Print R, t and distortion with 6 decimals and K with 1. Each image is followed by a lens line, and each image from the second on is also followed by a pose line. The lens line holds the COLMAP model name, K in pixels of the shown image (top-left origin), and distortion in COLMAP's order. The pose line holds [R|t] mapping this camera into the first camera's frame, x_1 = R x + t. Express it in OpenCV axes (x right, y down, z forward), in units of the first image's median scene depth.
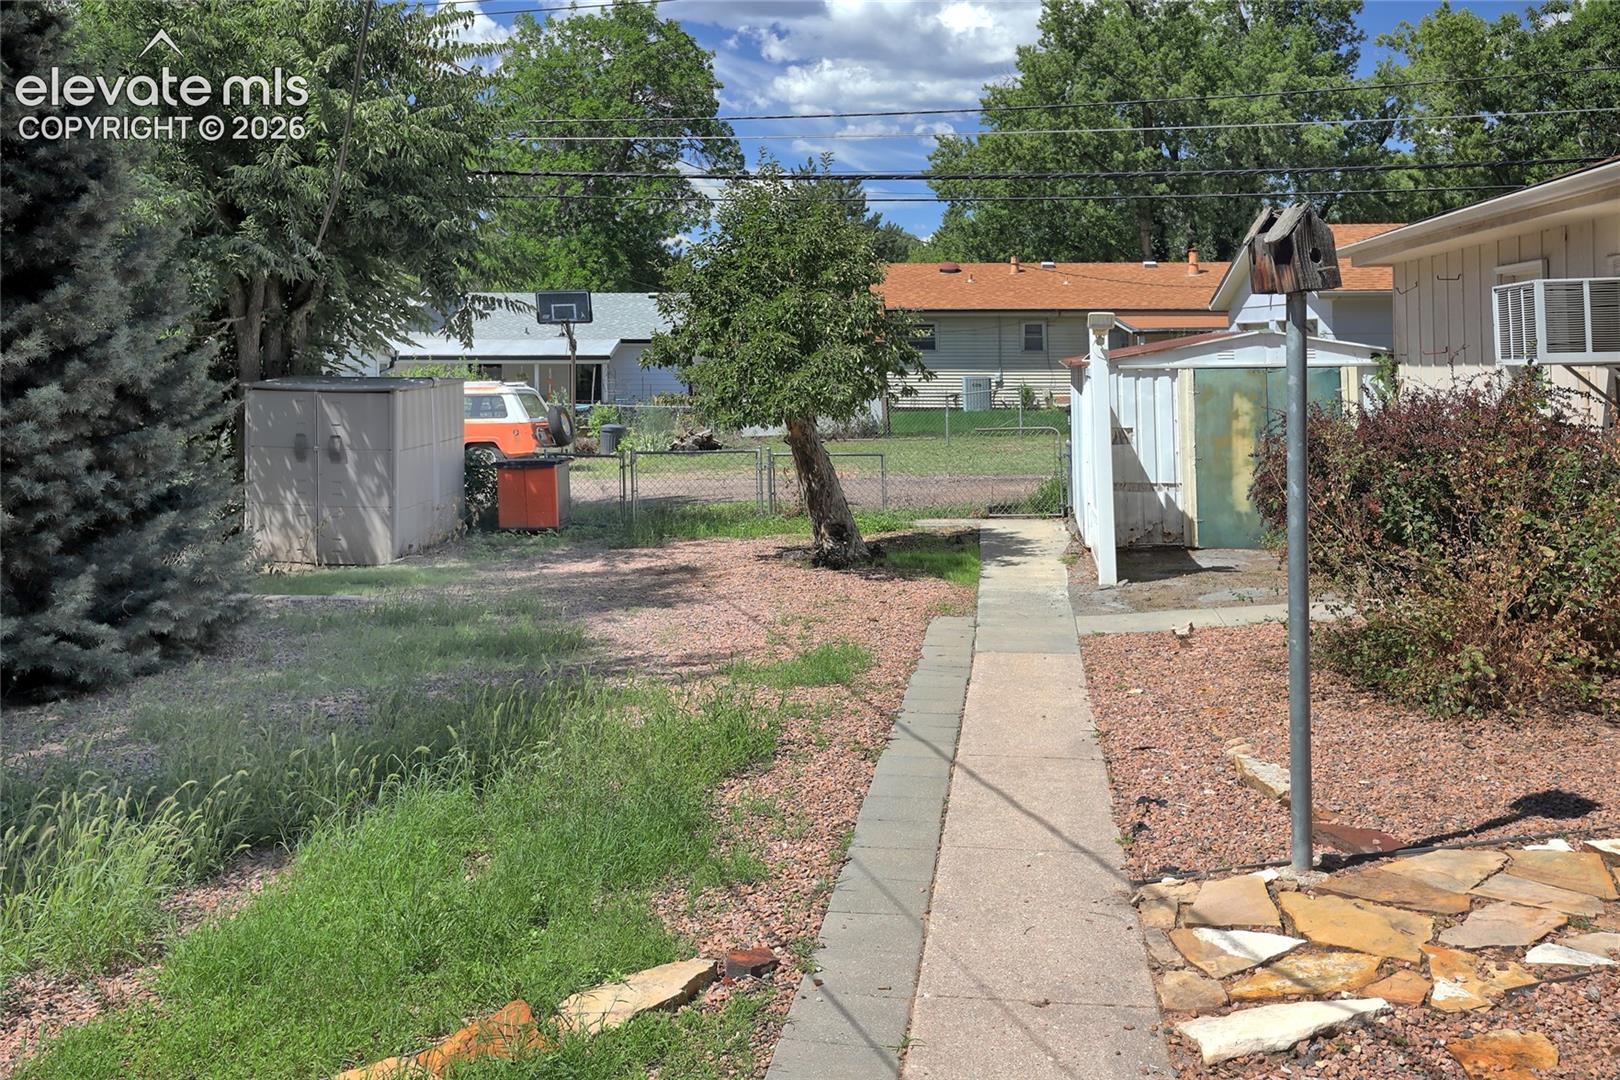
lens RADIAL K [[1567.2, 0, 810.0], [0, 1567.2, 540.0], [0, 0, 1]] dist [-0.005648, -0.002194]
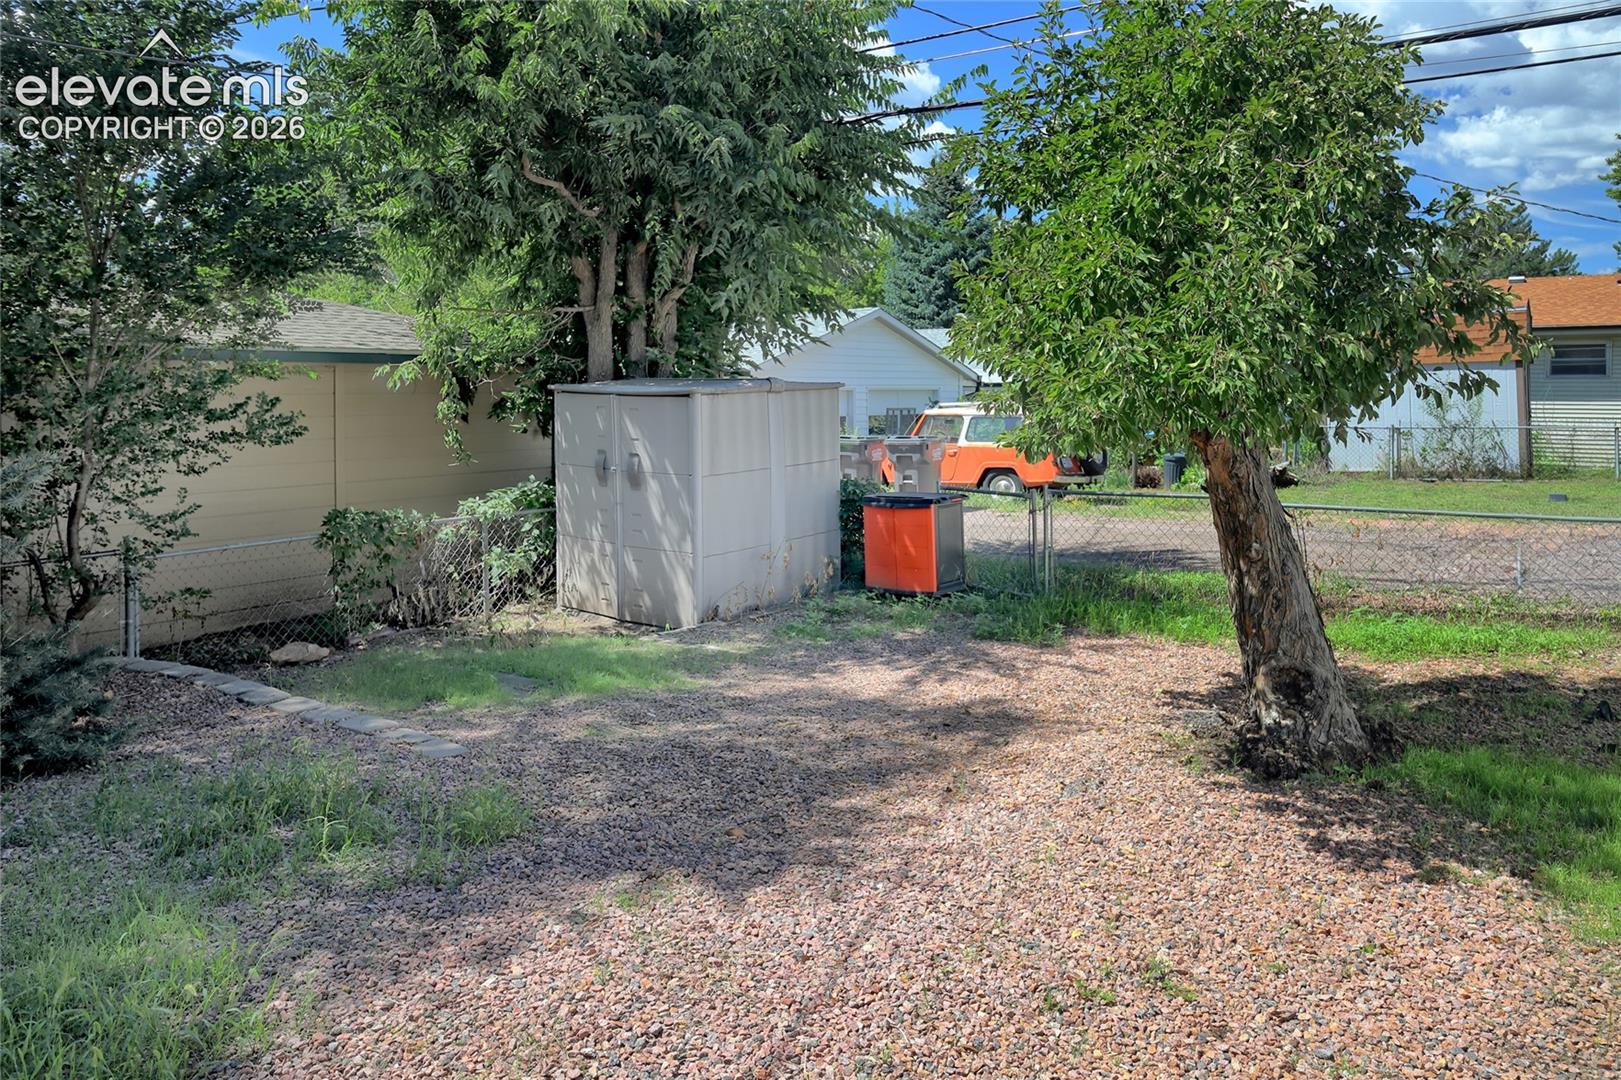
lens RADIAL K [[1252.7, 0, 810.5], [0, 1252.7, 540.0], [0, 0, 1]] dist [-0.004359, -0.002102]
pose [[0.883515, 0.062690, -0.464190, 0.052343], [-0.063593, 0.997882, 0.013729, -0.038350], [0.464067, 0.017390, 0.885629, 0.504305]]
